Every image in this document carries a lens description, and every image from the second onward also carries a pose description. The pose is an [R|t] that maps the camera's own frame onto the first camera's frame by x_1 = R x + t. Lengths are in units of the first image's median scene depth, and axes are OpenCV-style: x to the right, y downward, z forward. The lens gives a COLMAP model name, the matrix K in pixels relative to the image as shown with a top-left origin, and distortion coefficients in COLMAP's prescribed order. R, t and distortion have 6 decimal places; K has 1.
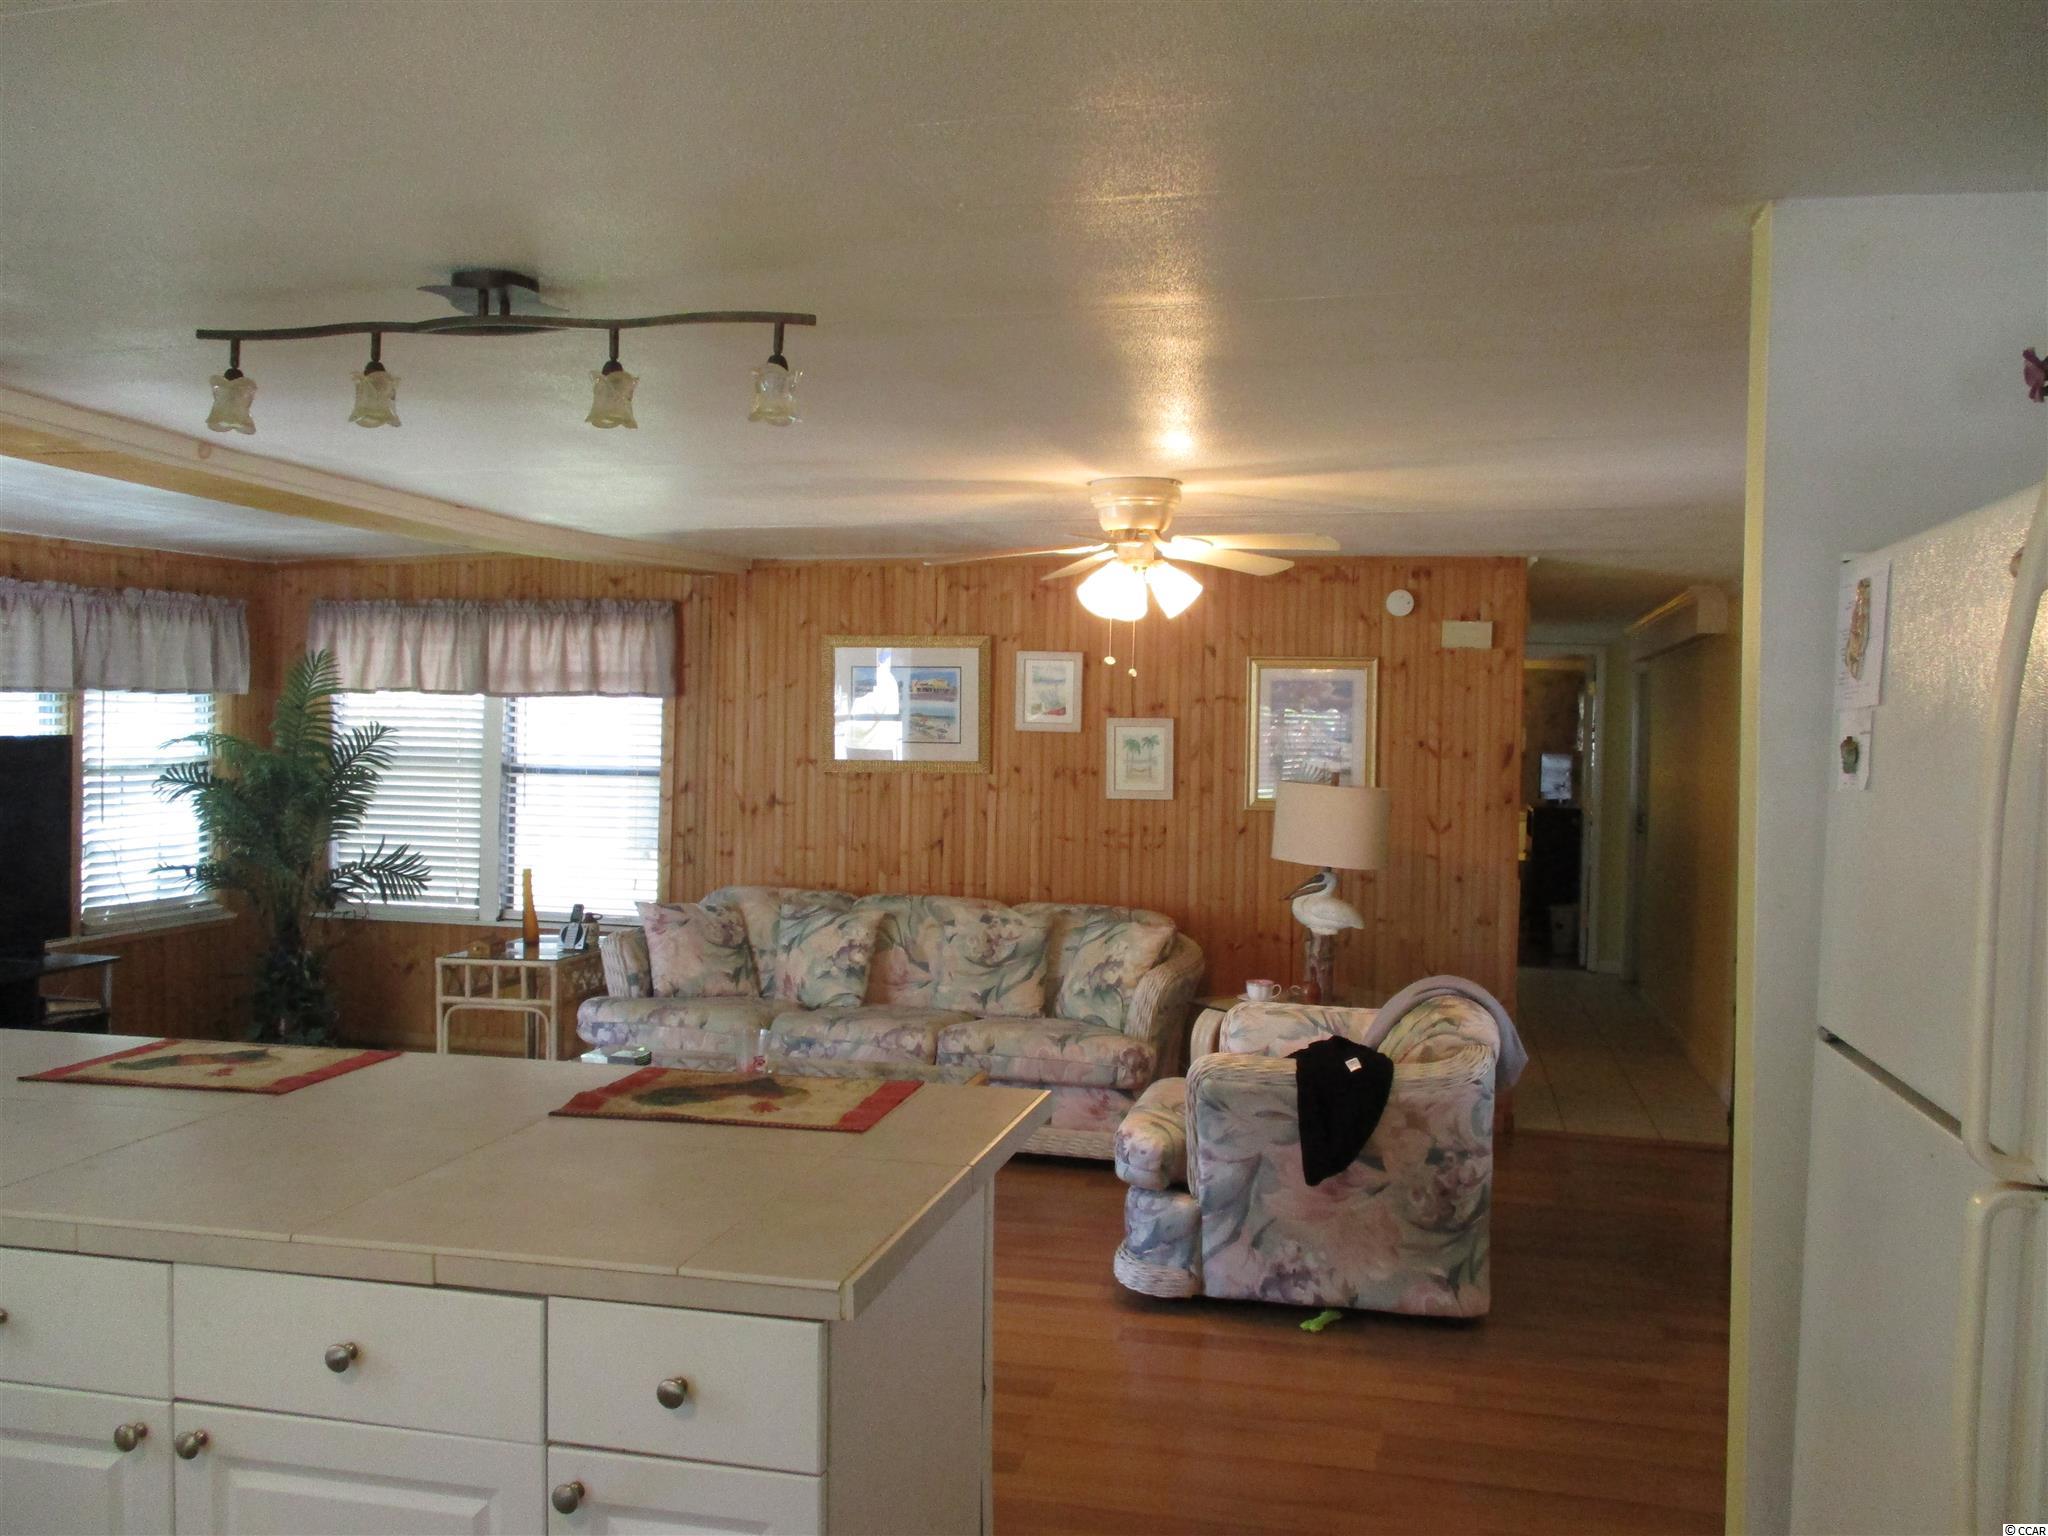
lens RADIAL K [[1711.2, 0, 1024.9], [0, 1711.2, 727.3], [0, 0, 1]] dist [-0.015445, 0.005463]
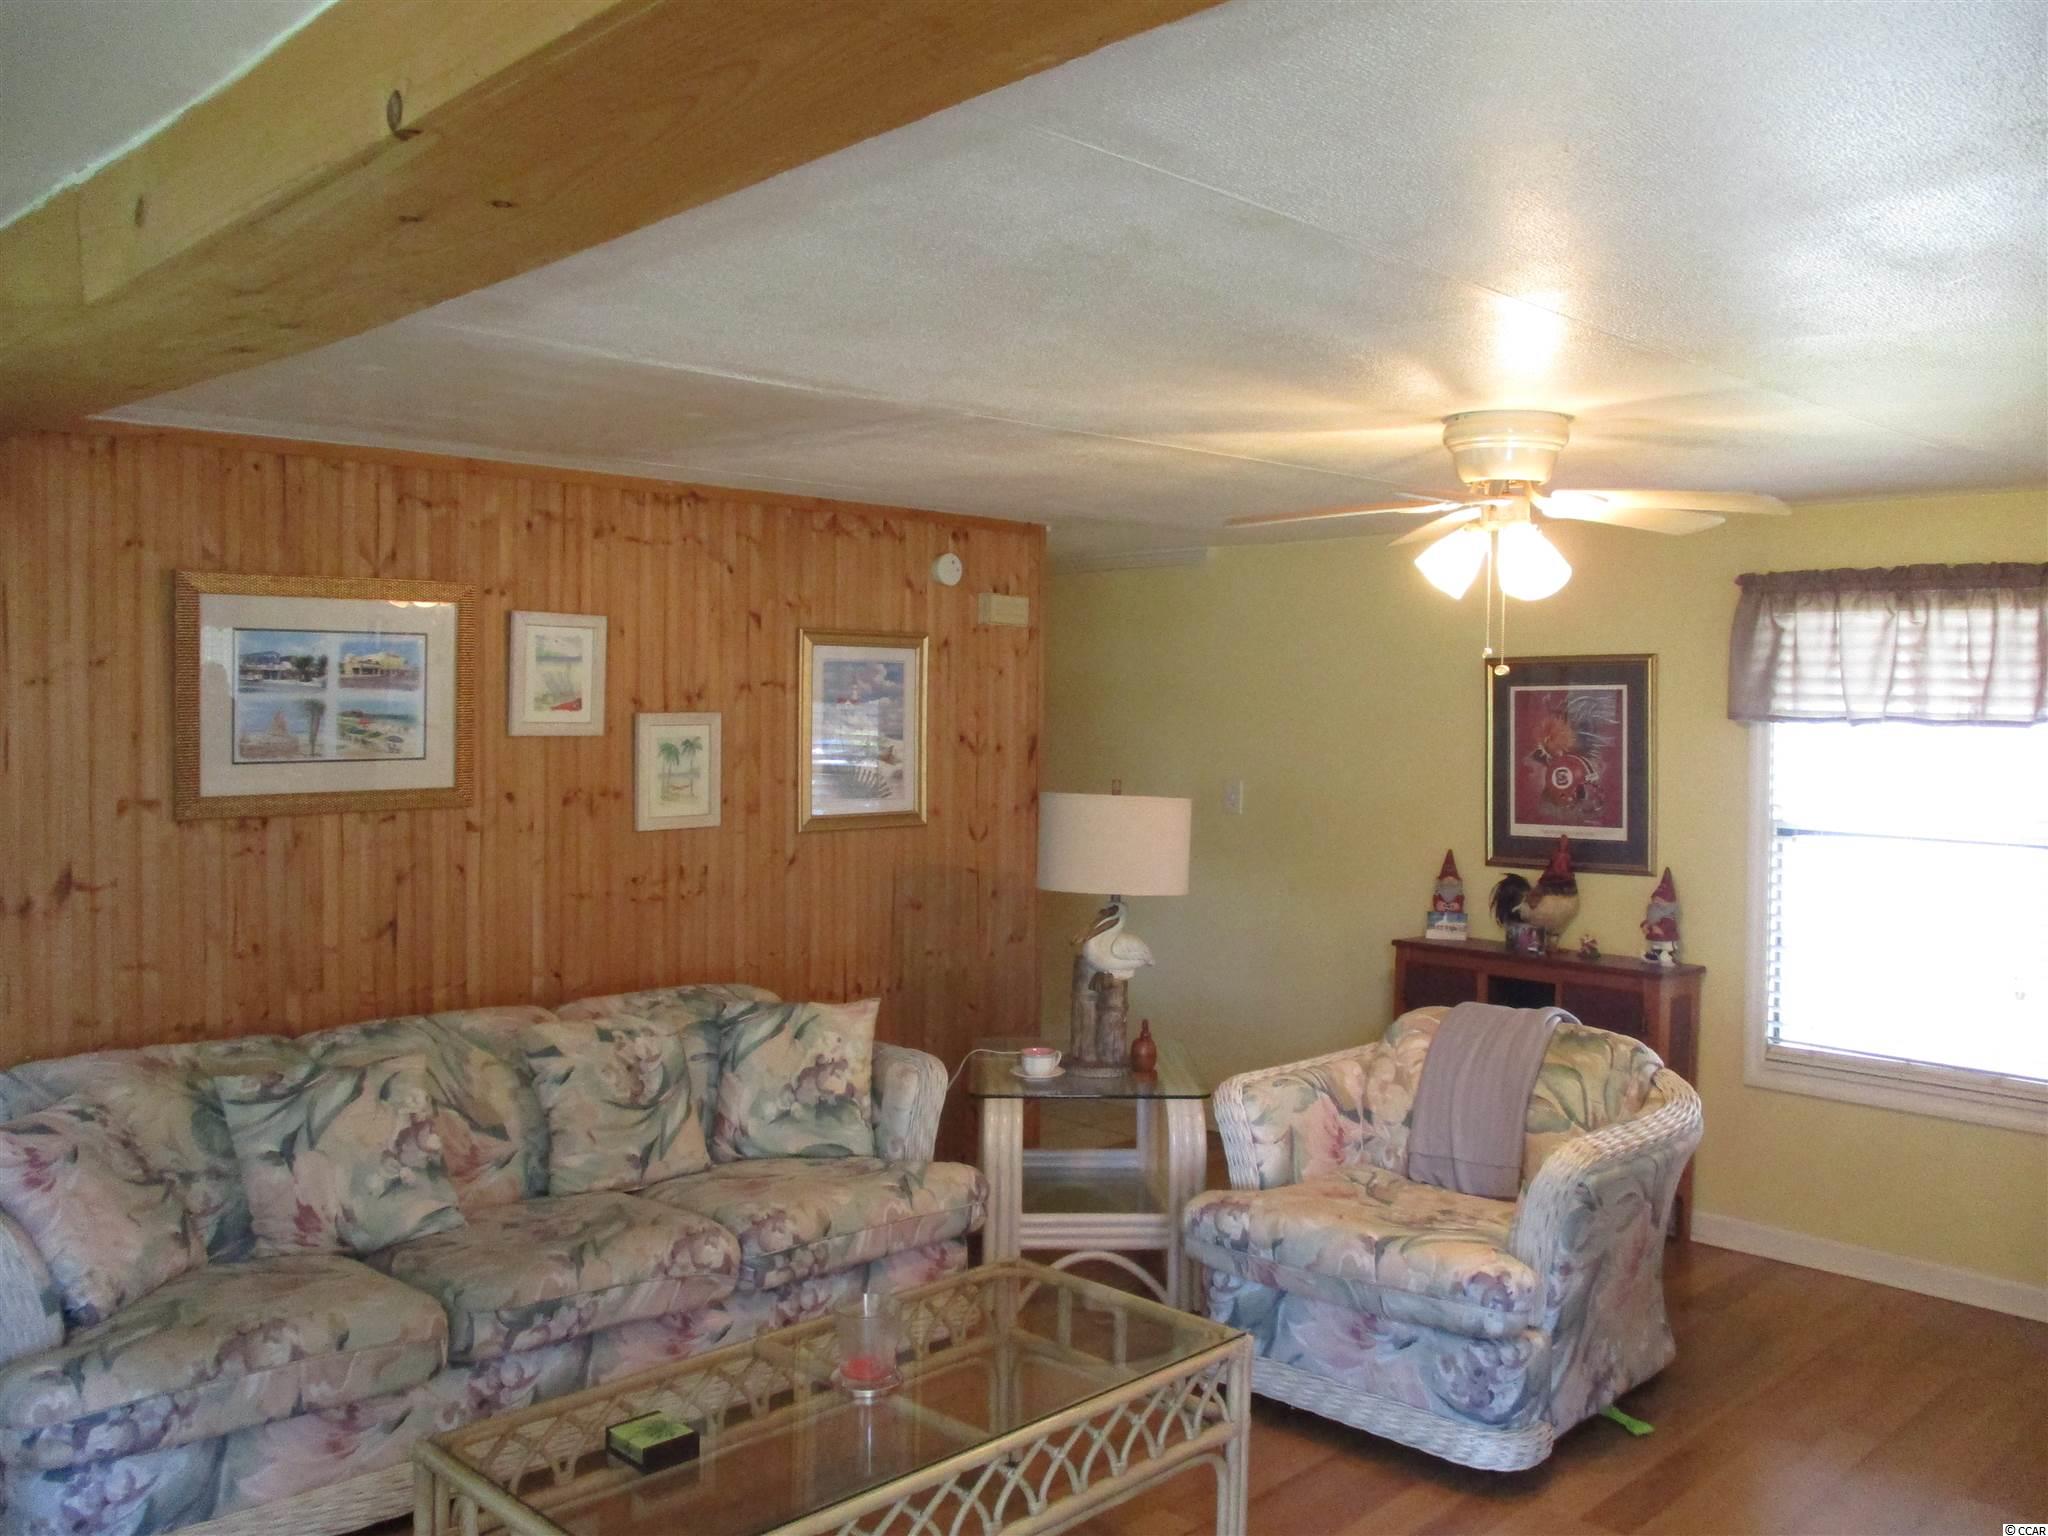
lens RADIAL K [[1738.7, 0, 1005.2], [0, 1738.7, 727.1], [0, 0, 1]] dist [-0.000346, 0.006158]
pose [[0.535154, -0.026056, 0.844352, -0.461491], [0.006920, 0.999626, 0.026462, -0.017436], [-0.844726, -0.008318, 0.535134, 0.505753]]
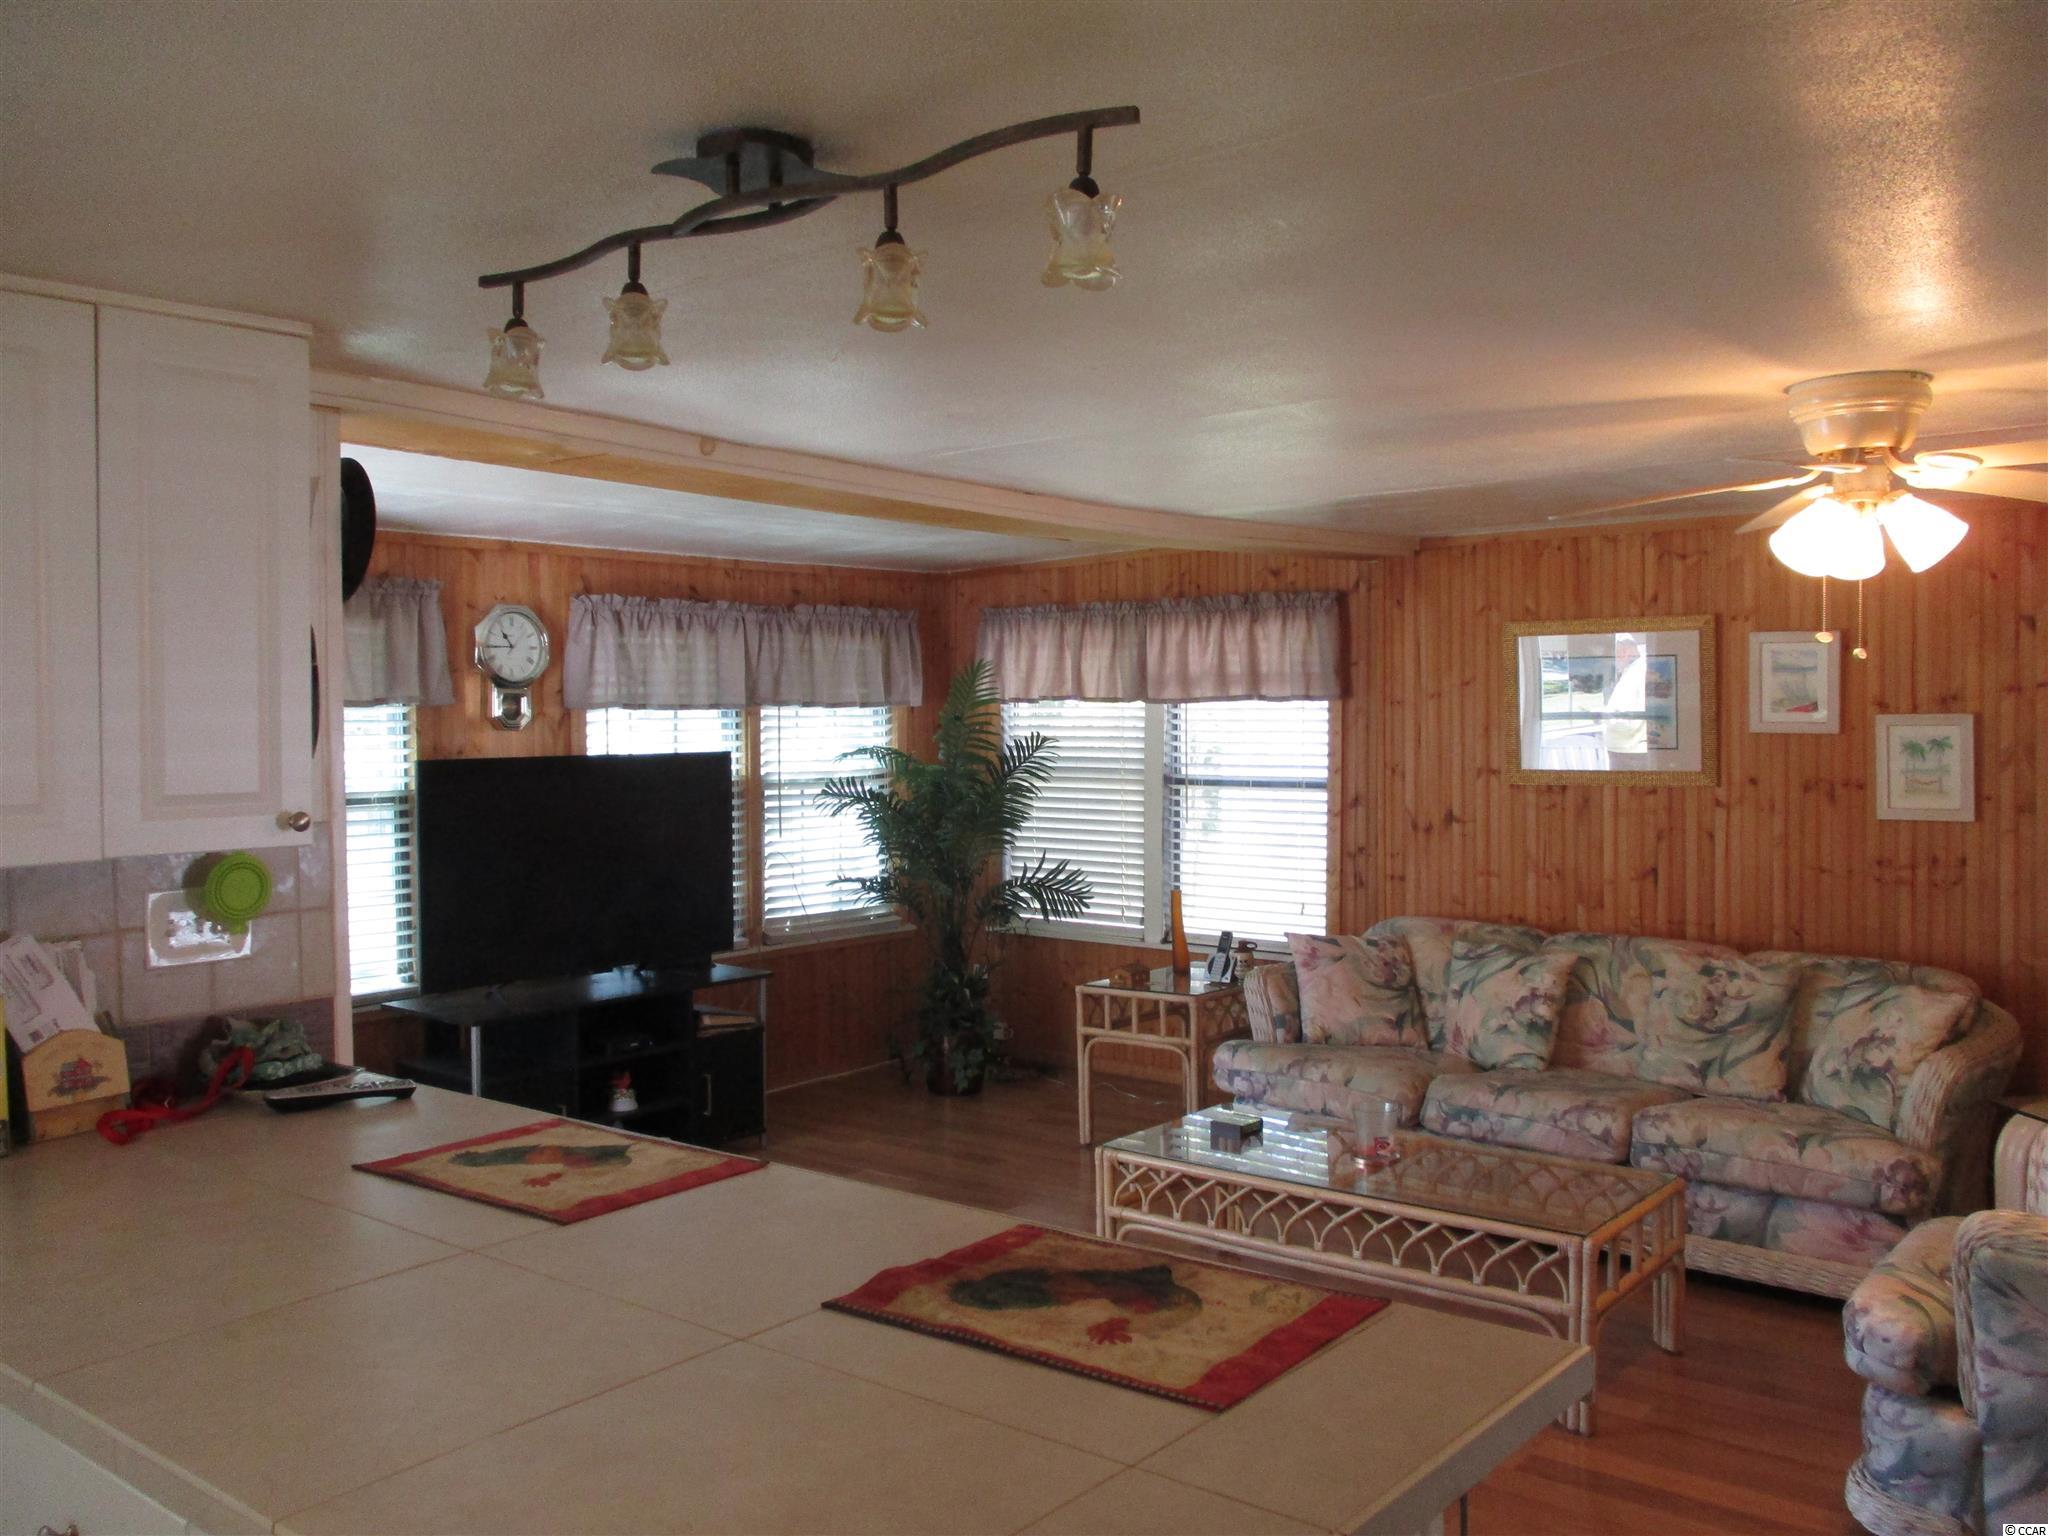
lens RADIAL K [[1711.2, 0, 1024.9], [0, 1711.2, 727.3], [0, 0, 1]] dist [-0.015445, 0.005463]
pose [[0.898928, -0.015421, -0.437826, 0.039521], [0.015546, 0.999874, -0.003299, -0.003147], [0.437821, -0.003841, 0.899054, 0.142619]]
